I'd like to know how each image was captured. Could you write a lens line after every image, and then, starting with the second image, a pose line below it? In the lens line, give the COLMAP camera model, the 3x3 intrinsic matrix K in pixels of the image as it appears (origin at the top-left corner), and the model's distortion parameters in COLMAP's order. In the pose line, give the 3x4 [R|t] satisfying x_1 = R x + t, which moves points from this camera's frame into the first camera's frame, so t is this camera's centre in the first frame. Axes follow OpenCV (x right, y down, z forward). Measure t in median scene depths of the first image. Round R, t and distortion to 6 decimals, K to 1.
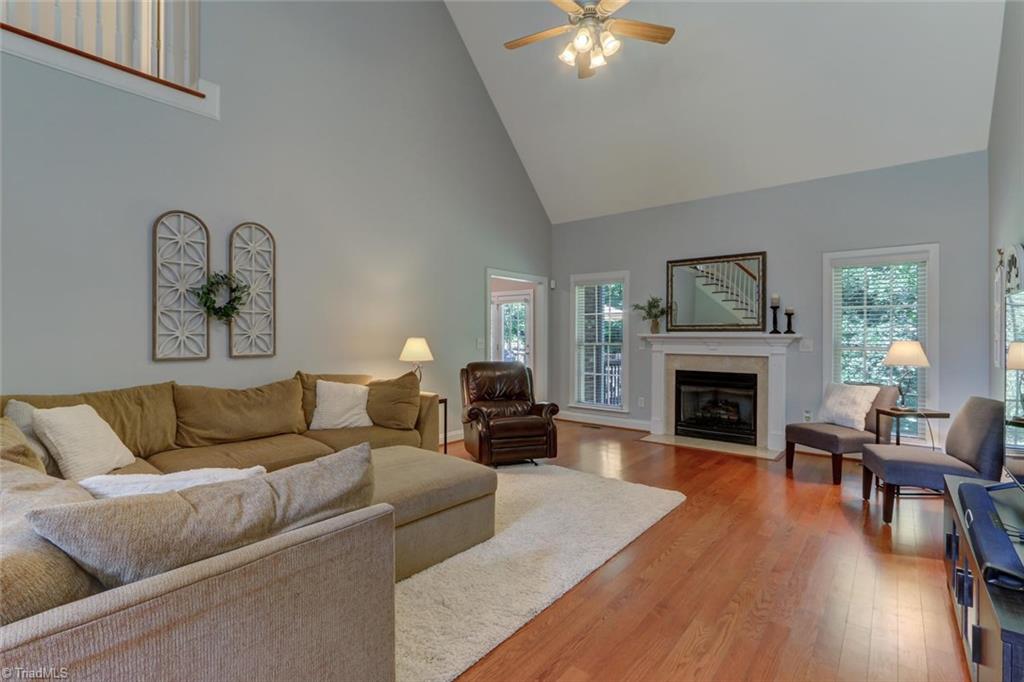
lens RADIAL K [[487.5, 0, 513.9], [0, 487.5, 345.4], [0, 0, 1]] dist [-0.005038, 0.004723]
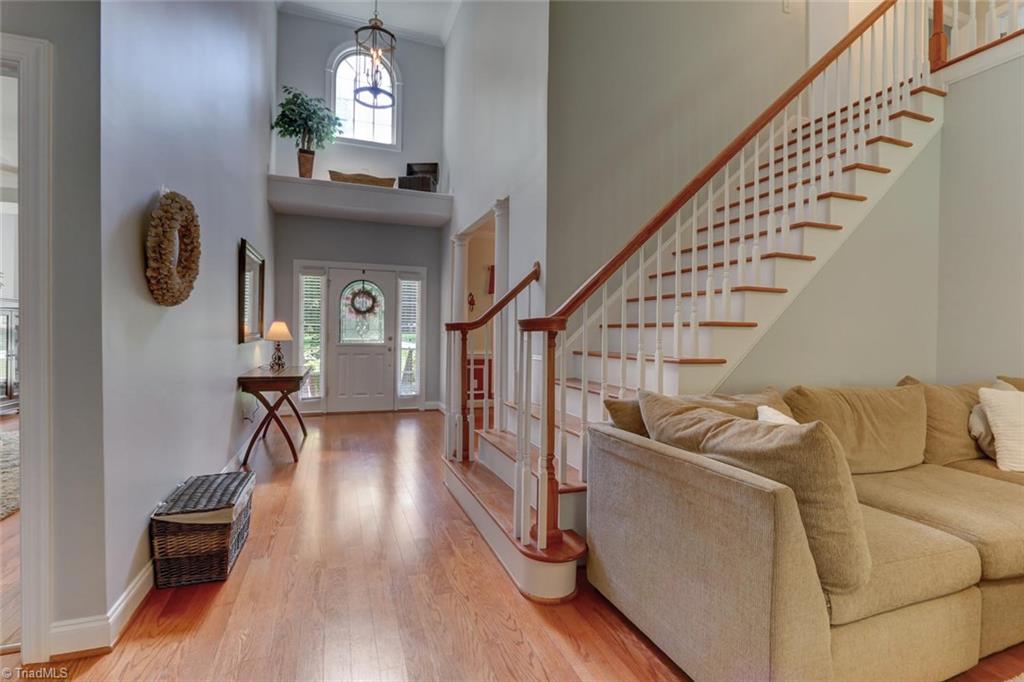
lens RADIAL K [[487.5, 0, 519.1], [0, 487.5, 335.0], [0, 0, 1]] dist [-0.005038, 0.004723]
pose [[-0.526184, -0.003137, -0.850365, 0.112543], [-0.010109, 0.999946, 0.002567, 0.007910], [0.850311, 0.009947, -0.526187, 0.159169]]
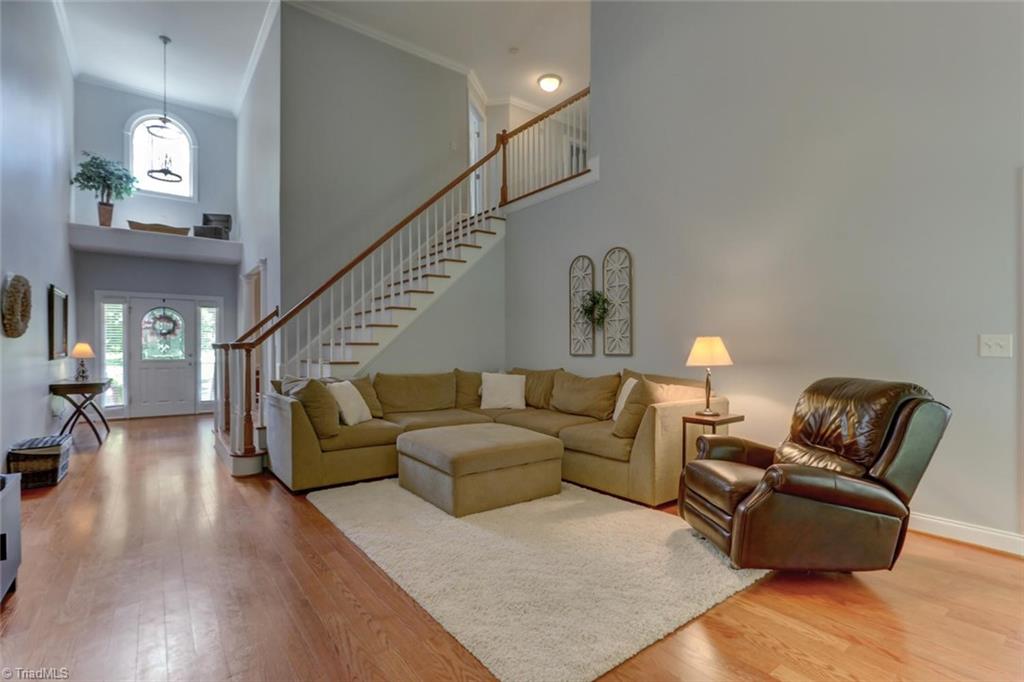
lens RADIAL K [[487.5, 0, 510.6], [0, 487.5, 348.3], [0, 0, 1]] dist [-0.005038, 0.004723]
pose [[-0.275801, 0.002645, -0.961211, 0.904075], [0.005341, 0.999985, 0.001220, 0.002560], [0.961200, -0.004797, -0.275811, 1.335260]]
